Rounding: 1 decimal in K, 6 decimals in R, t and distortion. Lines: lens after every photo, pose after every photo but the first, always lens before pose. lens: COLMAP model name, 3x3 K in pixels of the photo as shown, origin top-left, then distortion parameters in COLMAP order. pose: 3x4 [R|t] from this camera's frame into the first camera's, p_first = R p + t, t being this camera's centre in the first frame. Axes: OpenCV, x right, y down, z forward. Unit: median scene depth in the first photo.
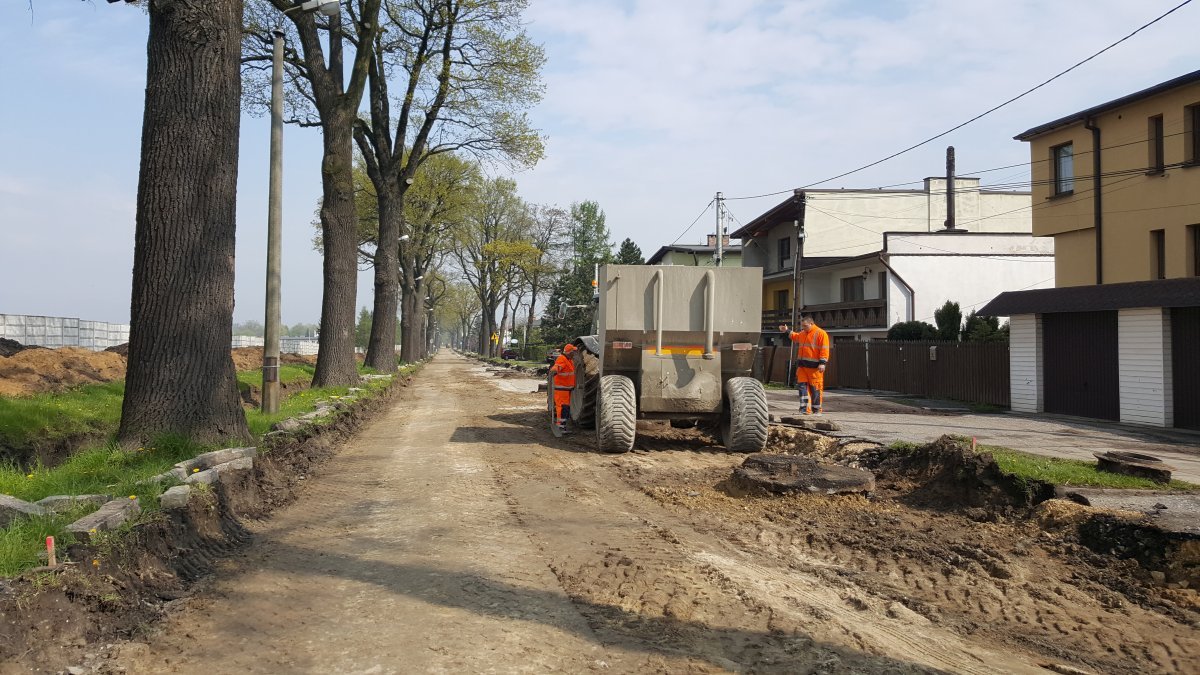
lens RADIAL K [[801.8, 0, 600.0], [0, 801.8, 337.5], [0, 0, 1]] dist [0.005335, 0.000193]
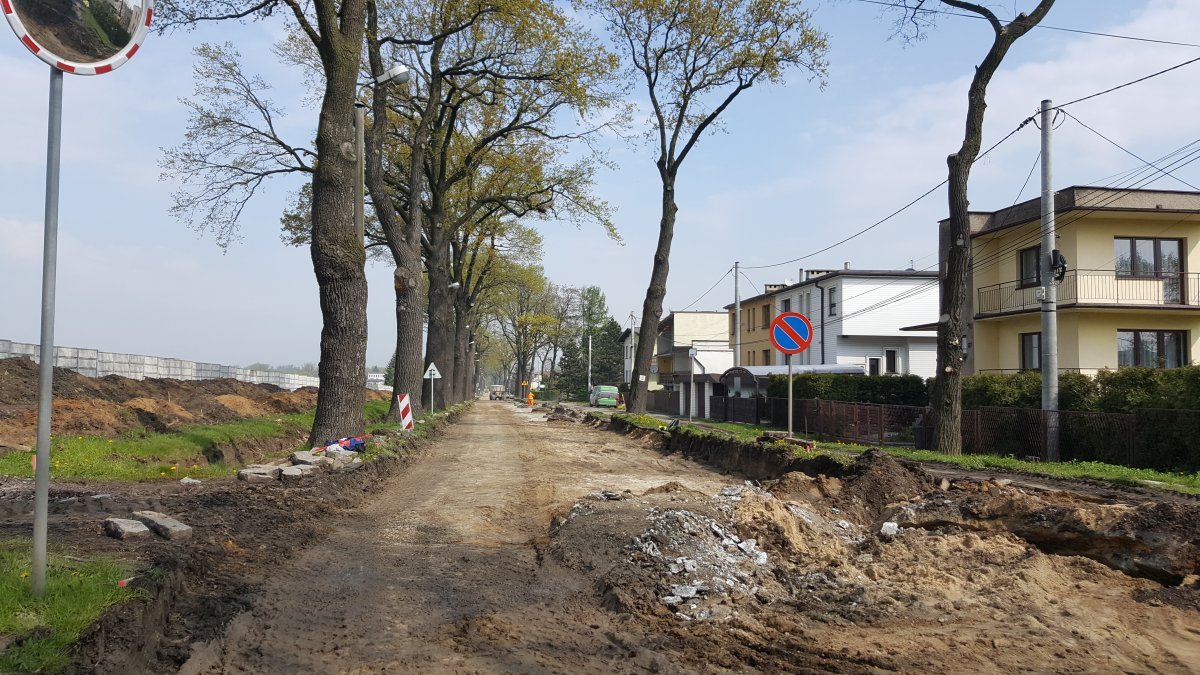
lens RADIAL K [[801.8, 0, 600.0], [0, 801.8, 337.5], [0, 0, 1]] dist [0.005335, 0.000193]
pose [[0.998602, 0.004109, -0.052698, 0.064681], [-0.006939, 0.998537, -0.053619, -0.006230], [0.052401, 0.053910, 0.997170, -0.343389]]
